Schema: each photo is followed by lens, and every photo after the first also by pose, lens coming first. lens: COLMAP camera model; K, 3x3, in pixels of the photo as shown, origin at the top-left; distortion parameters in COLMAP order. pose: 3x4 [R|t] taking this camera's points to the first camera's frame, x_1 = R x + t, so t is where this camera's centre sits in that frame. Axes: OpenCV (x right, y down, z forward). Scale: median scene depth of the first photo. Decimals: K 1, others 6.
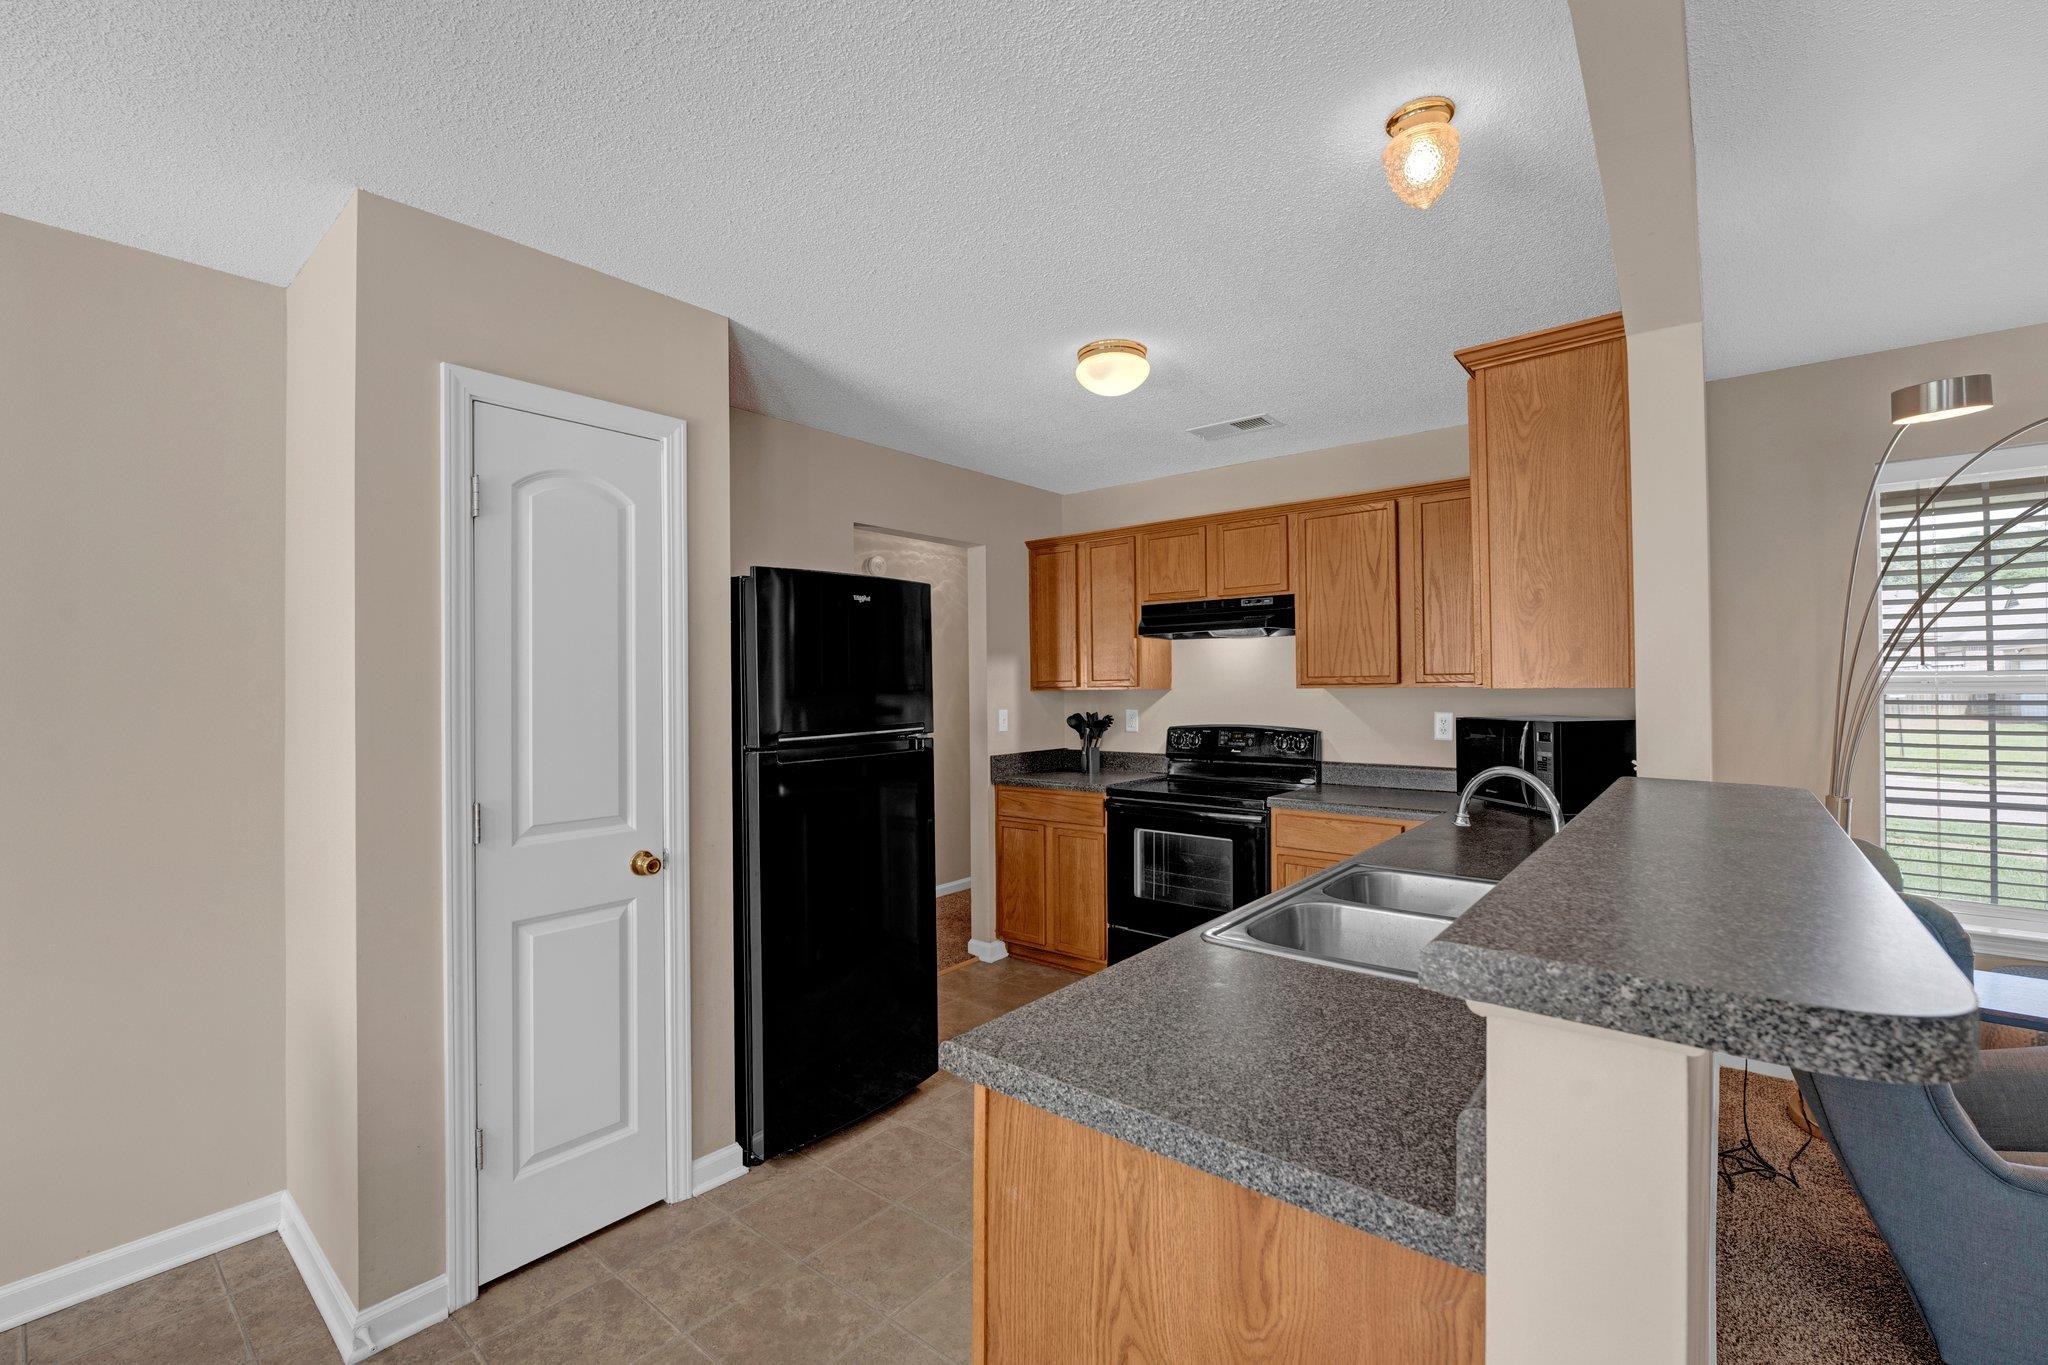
lens RADIAL K [[865.5, 0, 1022.7], [0, 865.5, 673.0], [0, 0, 1]] dist [-0.011937, 0.000396]
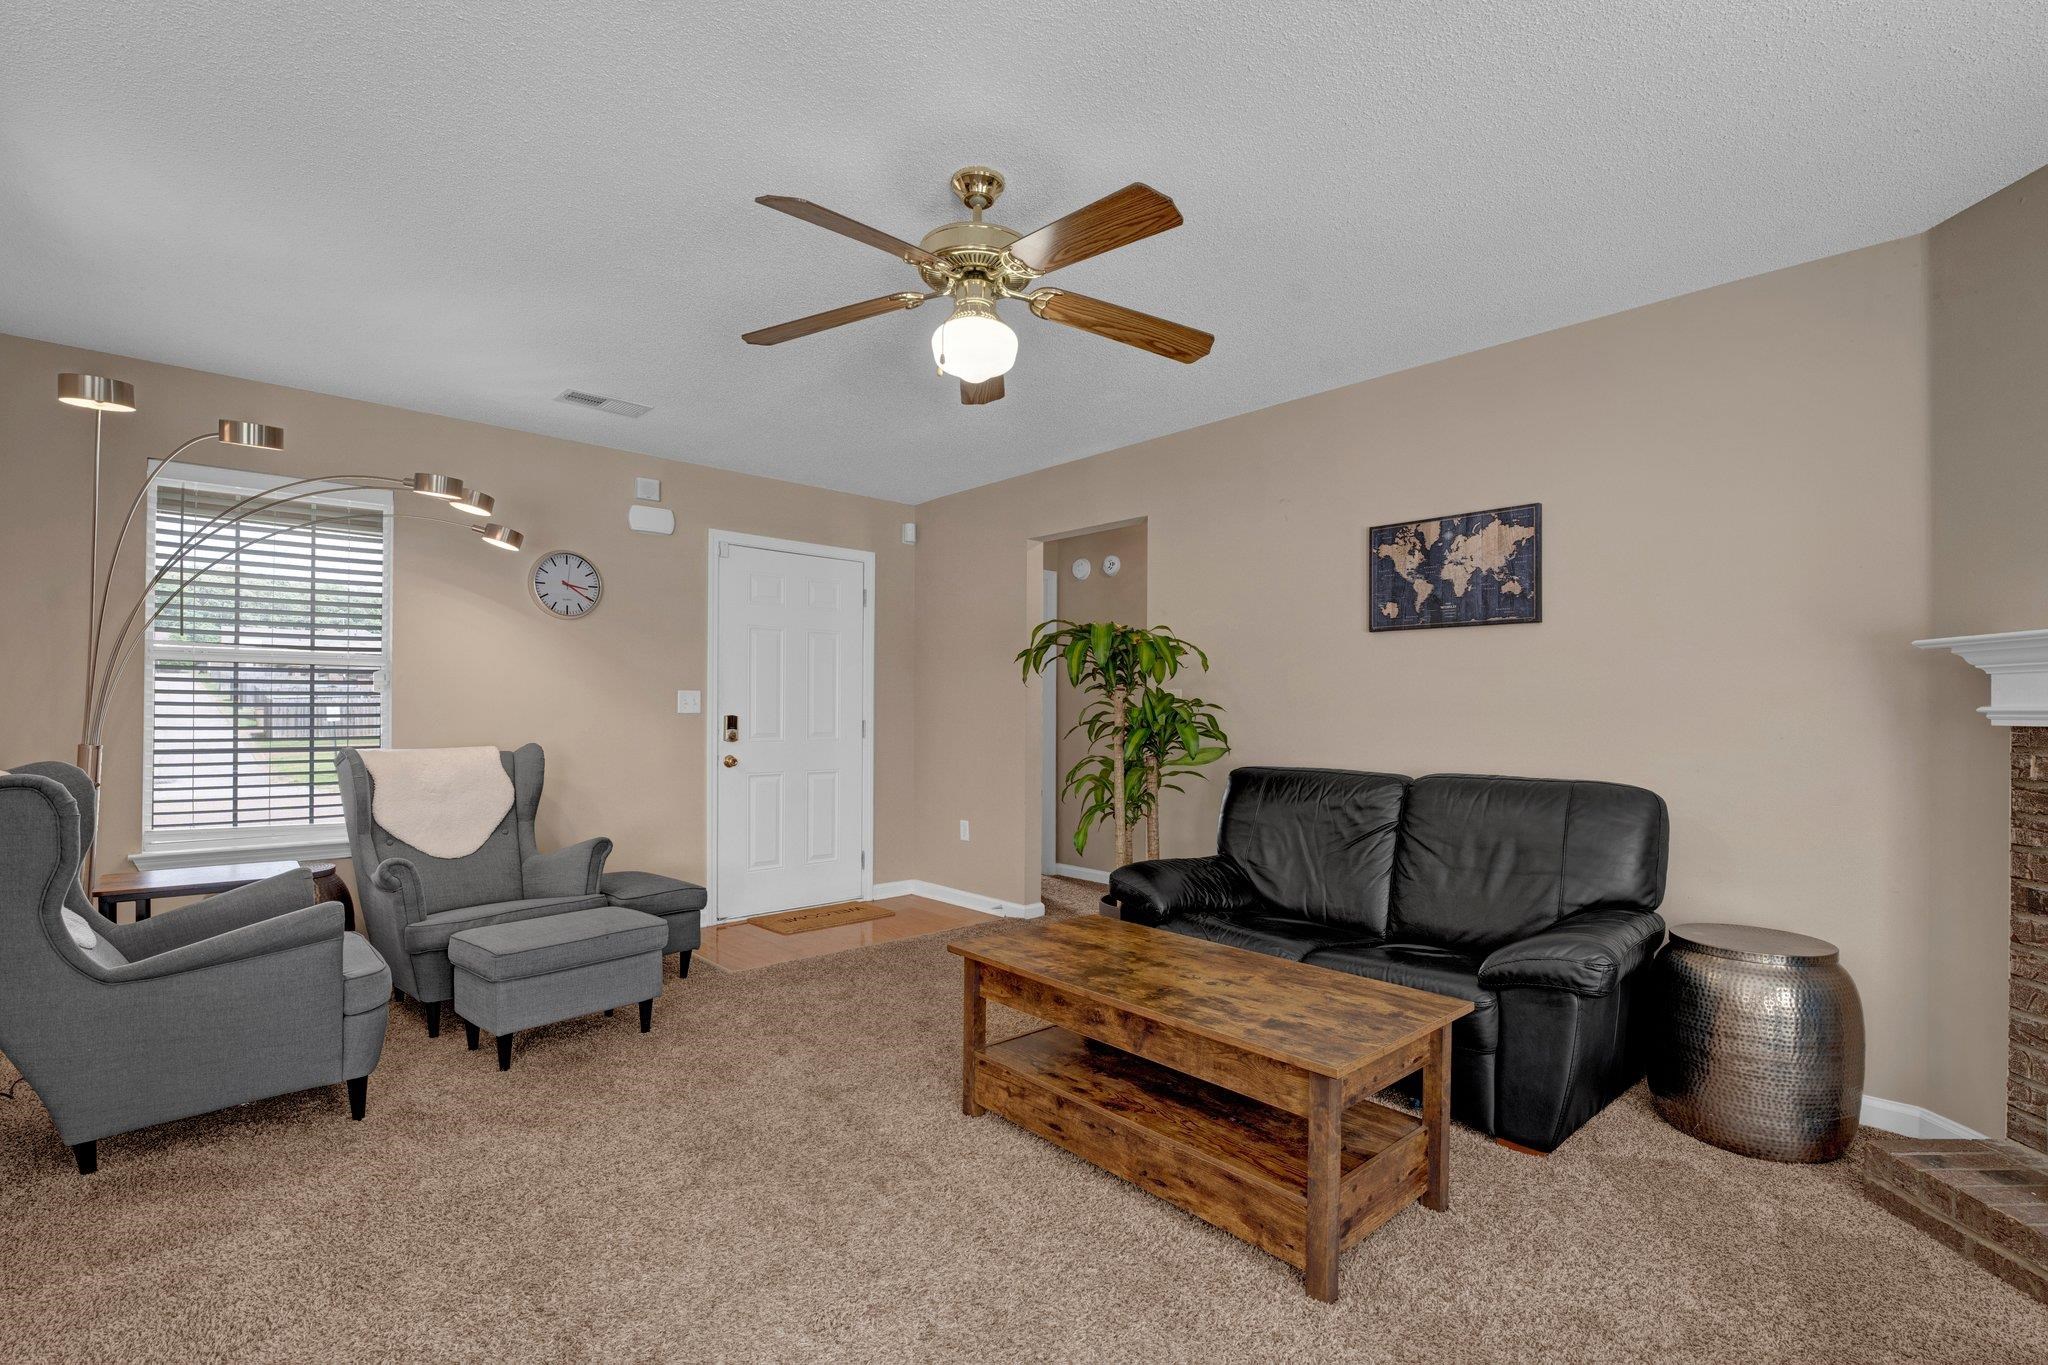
lens RADIAL K [[918.3, 0, 1020.0], [0, 918.3, 707.2], [0, 0, 1]] dist [-0.023632, 0.004558]
pose [[0.140880, 0.014905, 0.989914, -0.032013], [-0.020008, 0.999725, -0.012206, 0.094713], [-0.989824, -0.018087, 0.141139, -0.390112]]
